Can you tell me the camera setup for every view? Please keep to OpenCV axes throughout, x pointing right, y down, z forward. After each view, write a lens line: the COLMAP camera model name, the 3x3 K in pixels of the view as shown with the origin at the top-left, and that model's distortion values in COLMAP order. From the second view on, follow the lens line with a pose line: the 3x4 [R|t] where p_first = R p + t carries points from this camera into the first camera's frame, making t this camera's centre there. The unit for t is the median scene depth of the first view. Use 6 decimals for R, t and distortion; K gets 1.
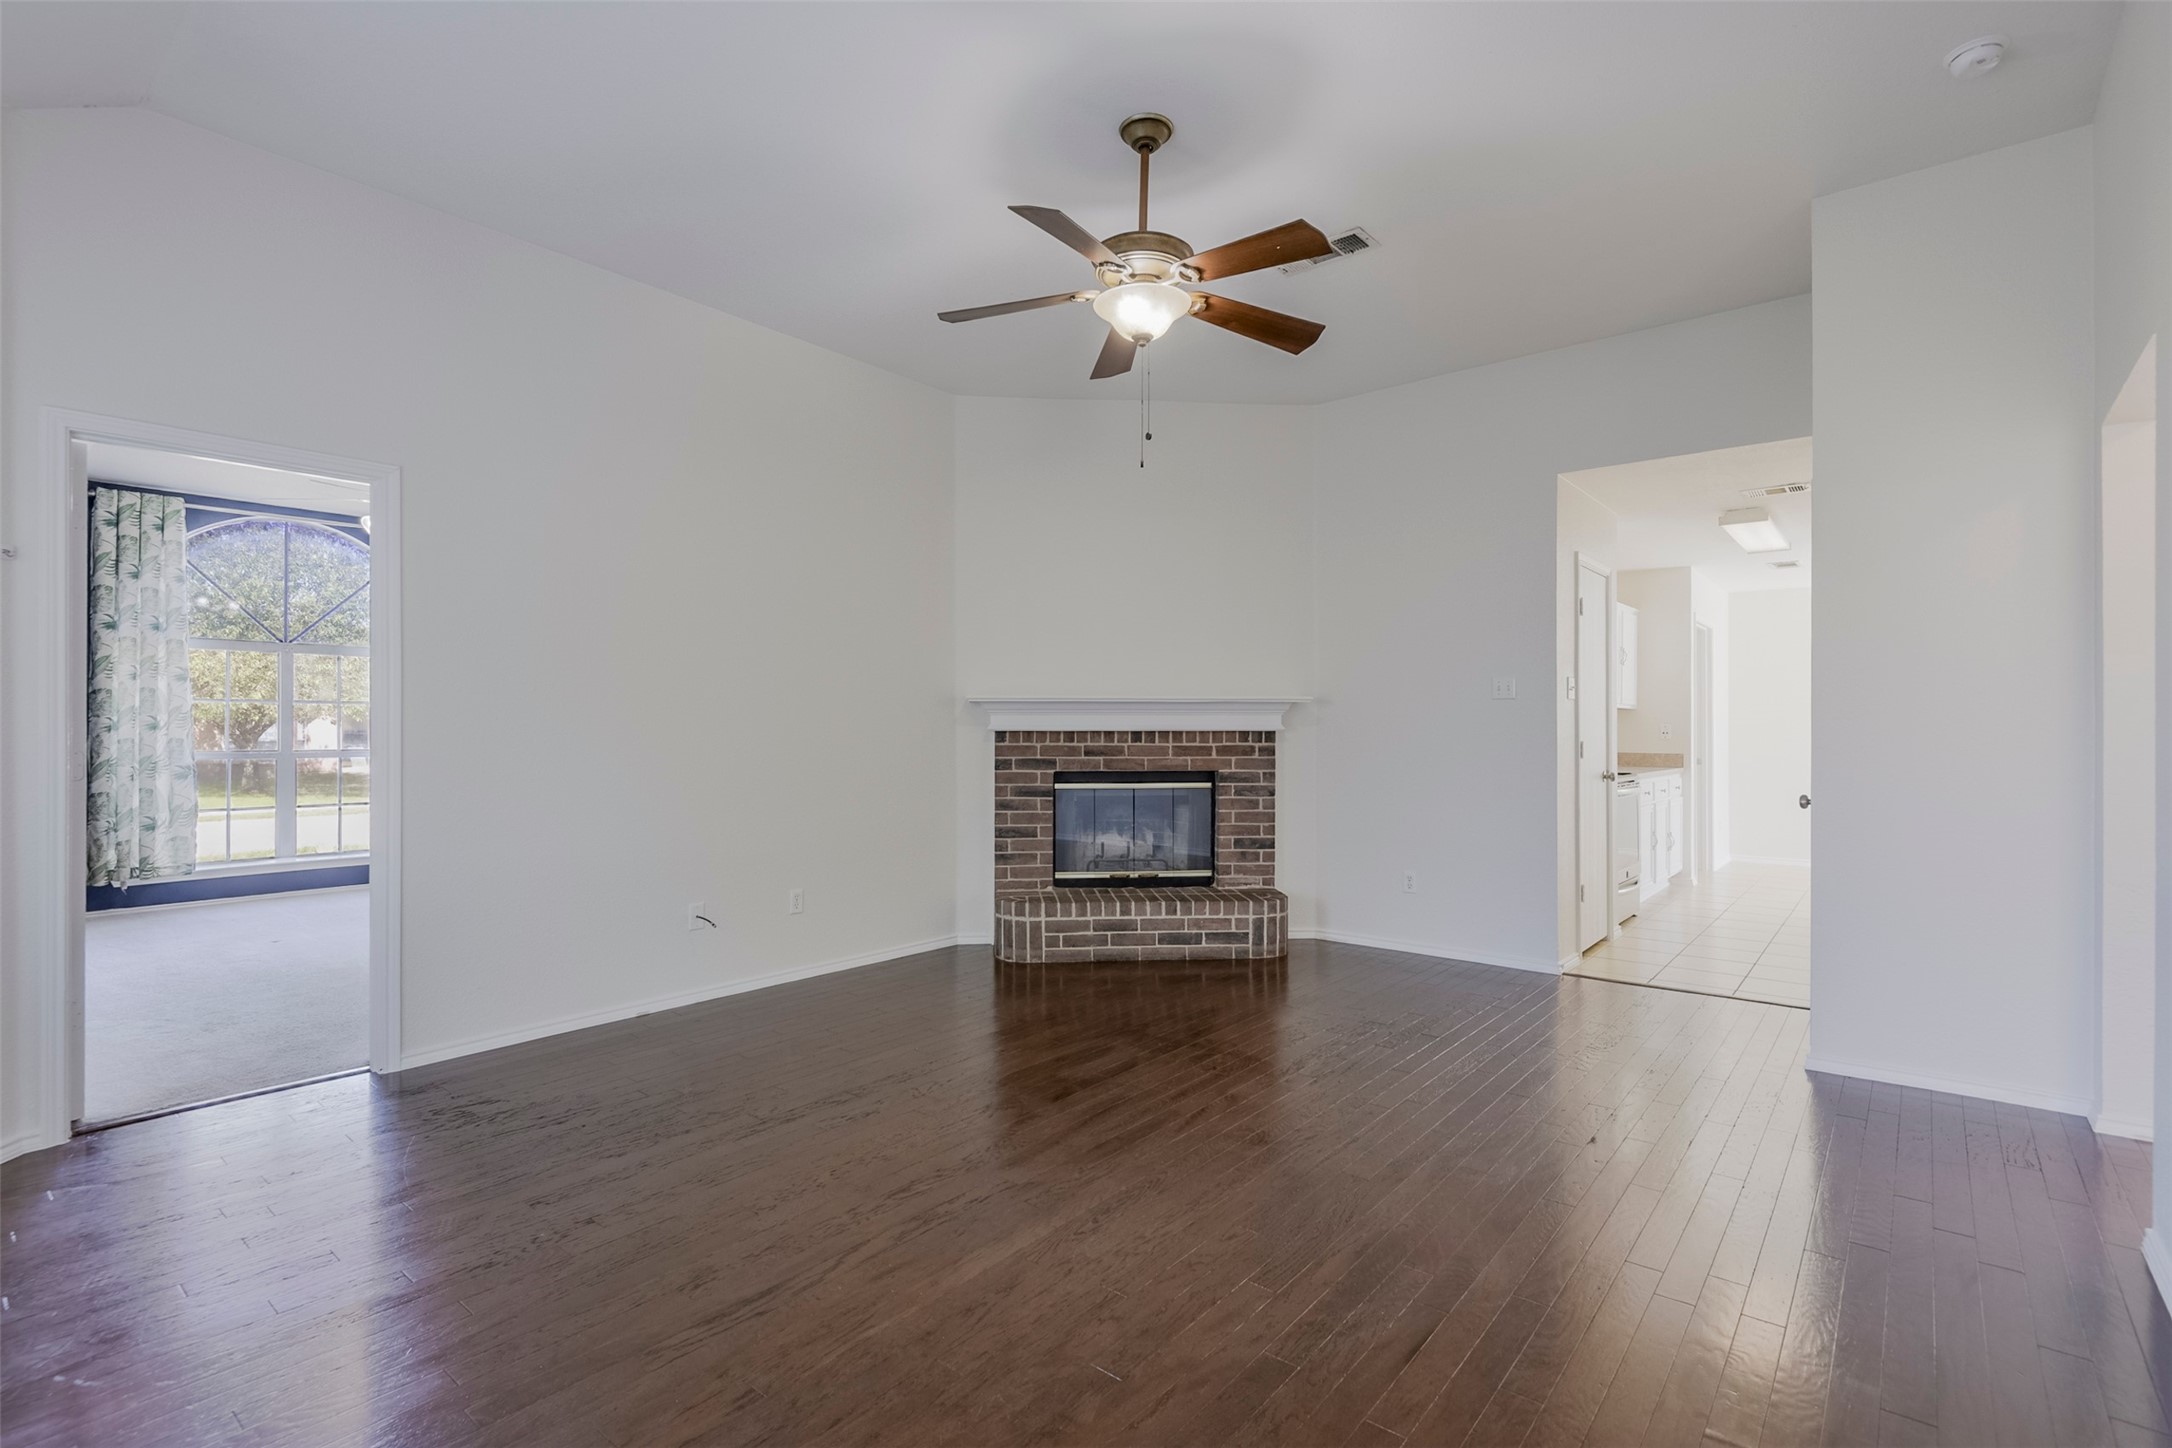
lens RADIAL K [[1034.8, 0, 1086.0], [0, 1034.8, 724.0], [0, 0, 1]] dist [-0.000357, -0.000796]
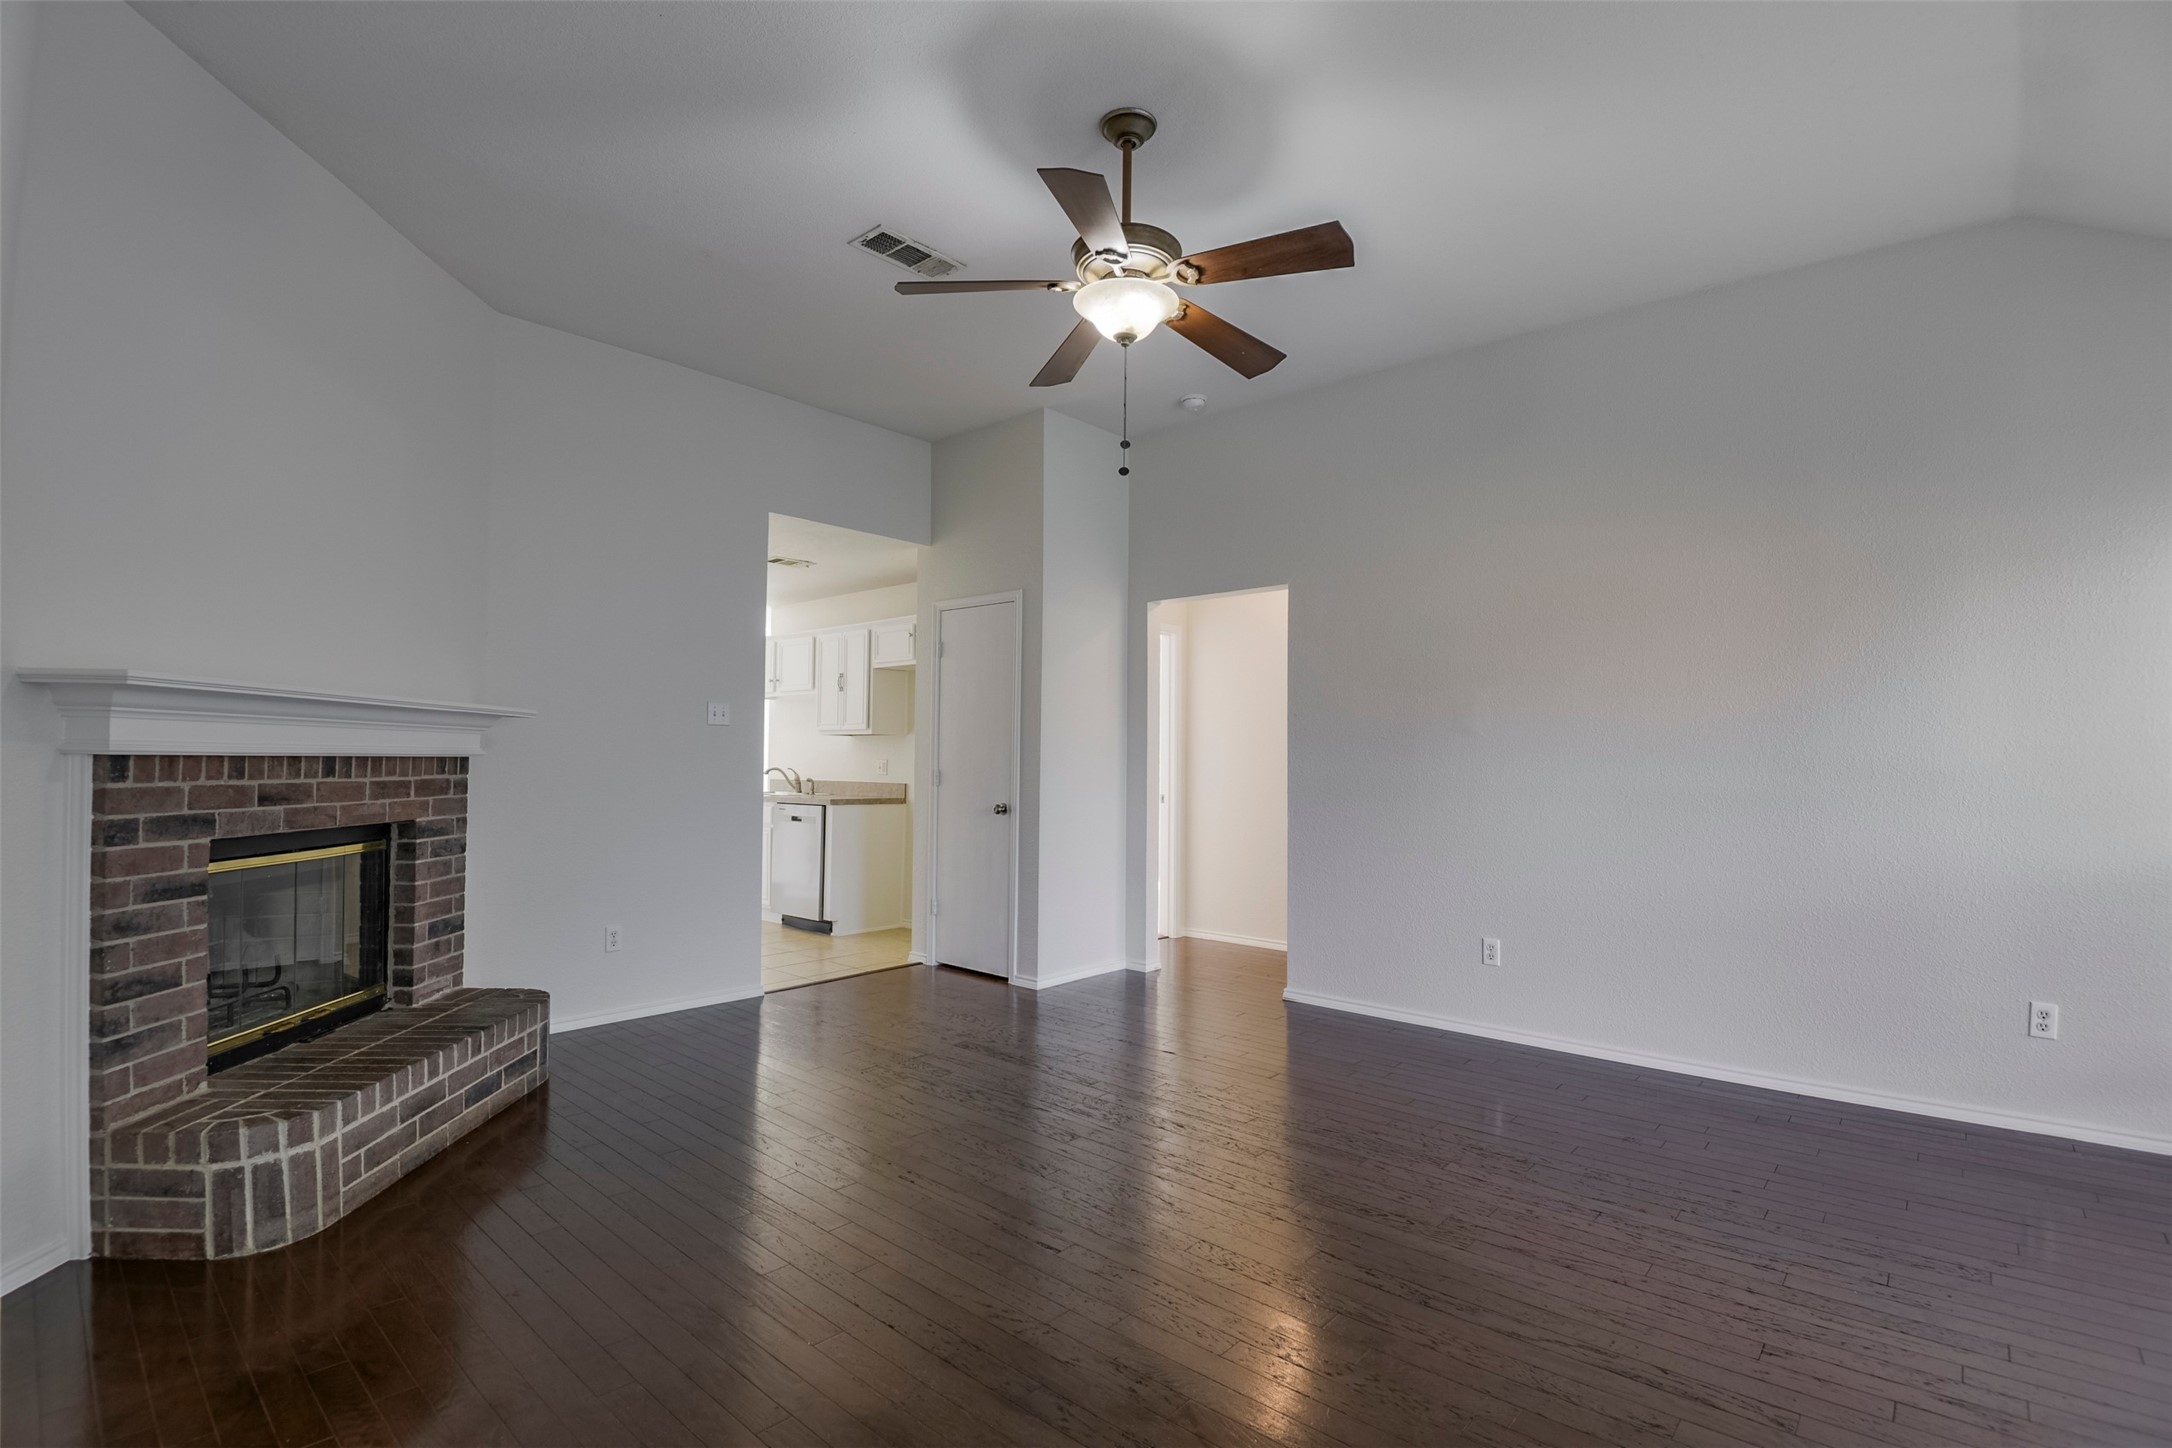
lens RADIAL K [[1014.7, 0, 1086.0], [0, 1014.7, 724.0], [0, 0, 1]] dist [-0.002338, -0.000321]
pose [[0.078305, 0.035757, 0.996288, -0.468594], [-0.012861, 0.999310, -0.034854, 0.003107], [-0.996846, -0.010084, 0.078711, 0.555741]]
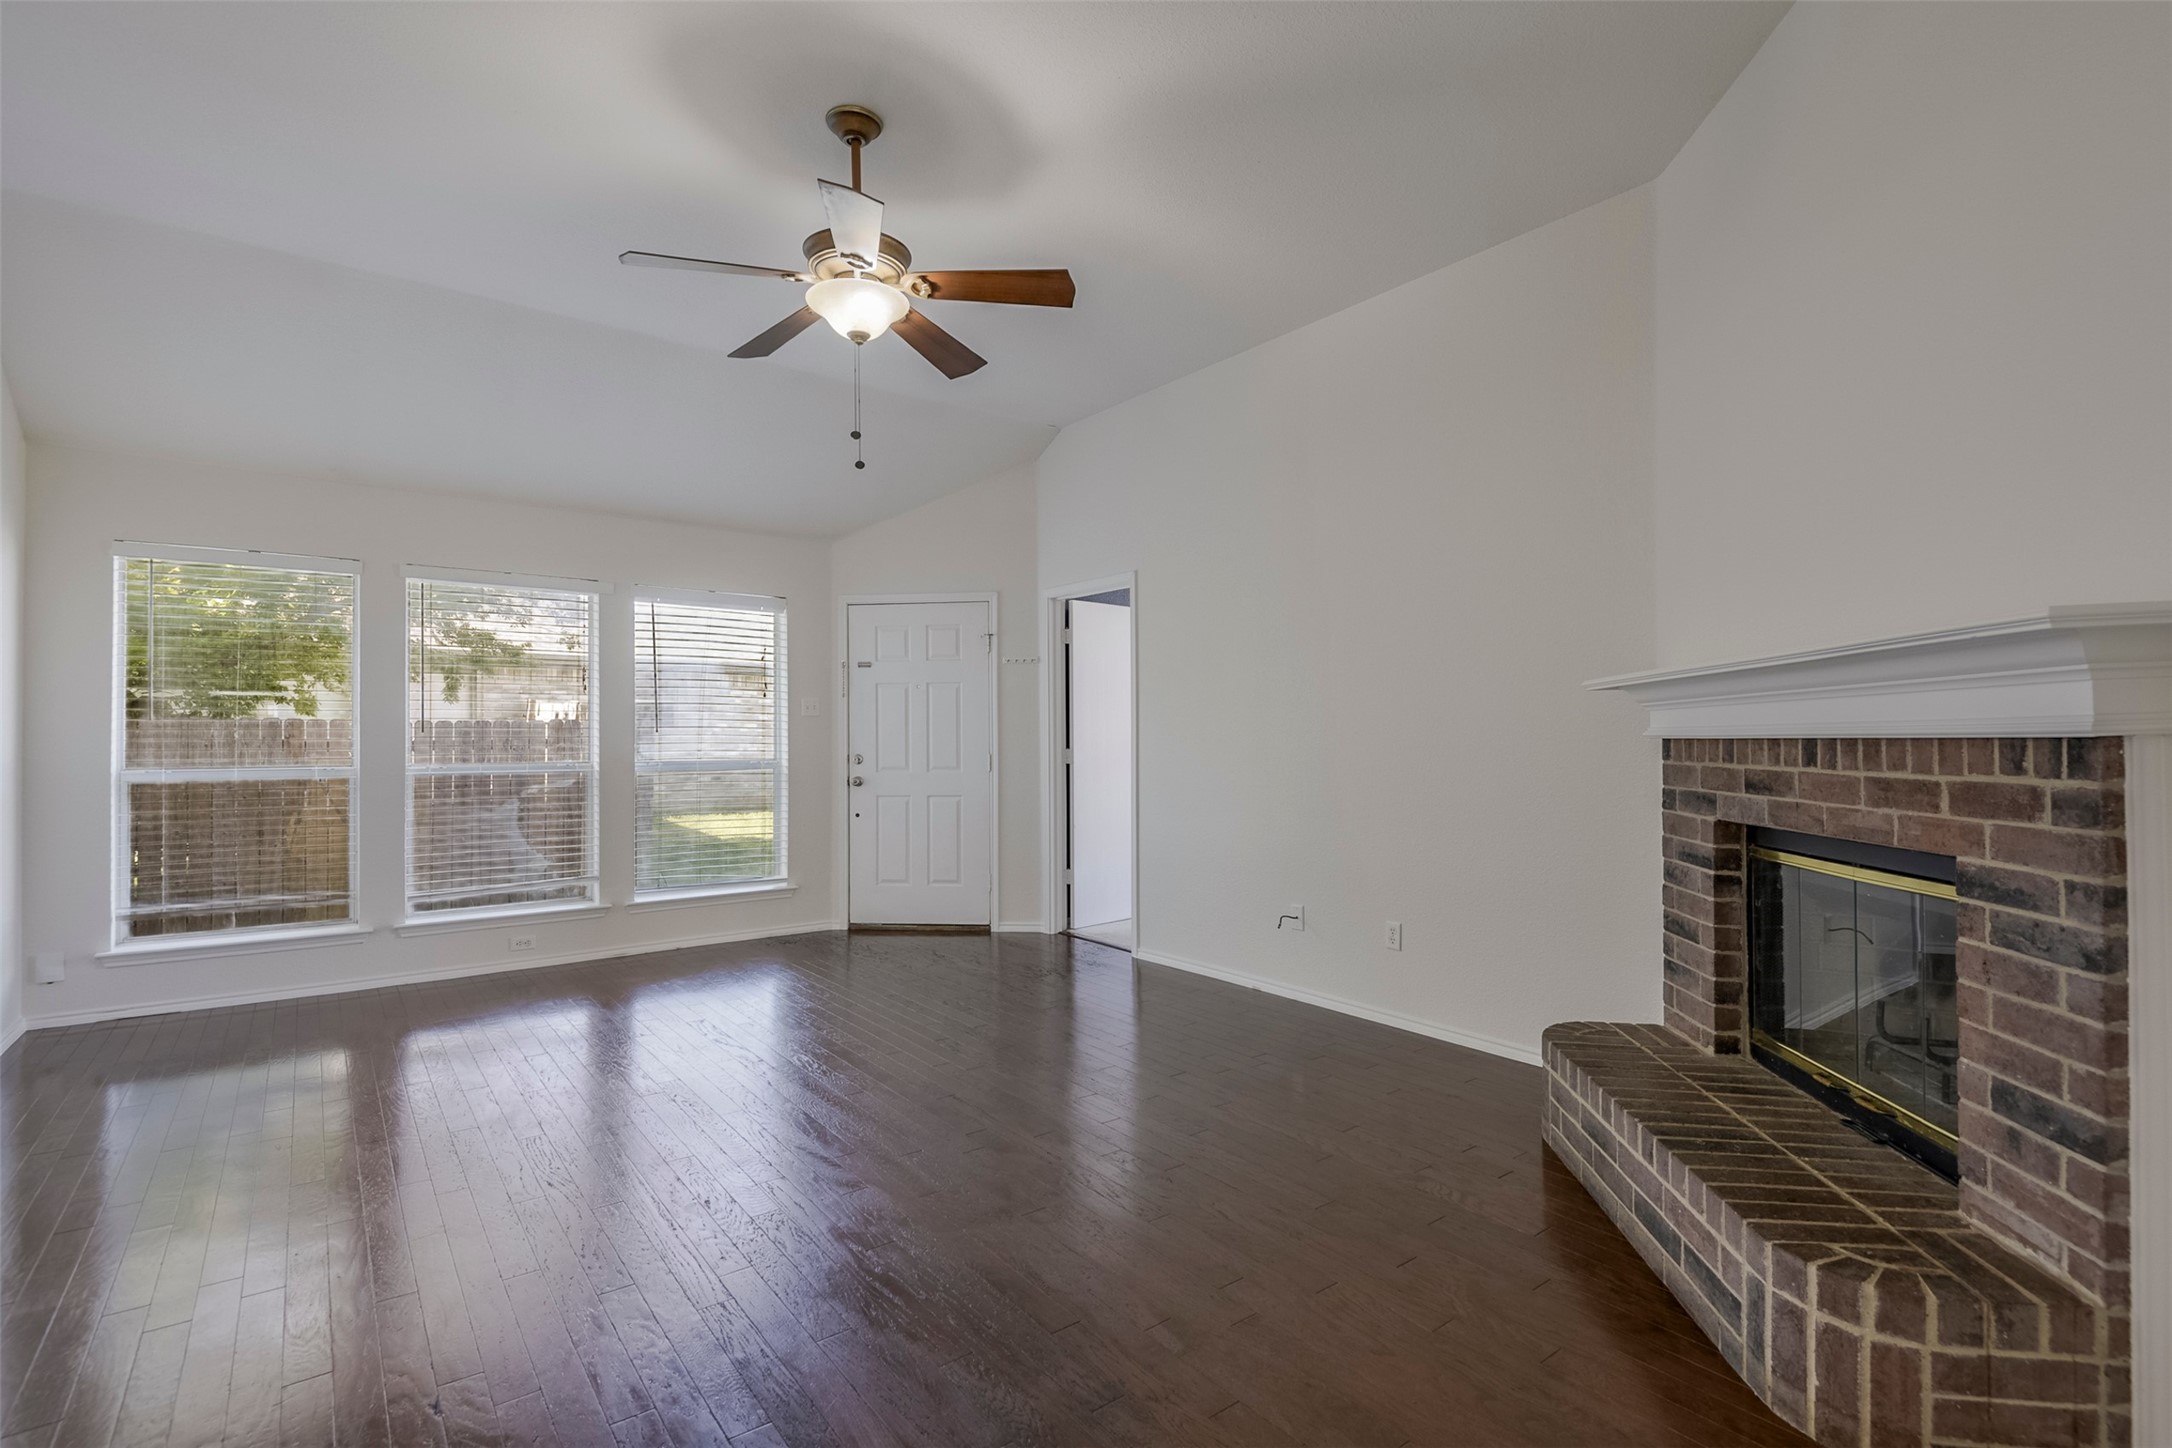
lens RADIAL K [[1034.8, 0, 1086.0], [0, 1034.8, 724.0], [0, 0, 1]] dist [-0.000357, -0.000796]
pose [[-0.265974, -0.013969, -0.963879, 0.535724], [0.010787, 0.999789, -0.017466, 0.005014], [0.963920, -0.015043, -0.265767, 0.836847]]
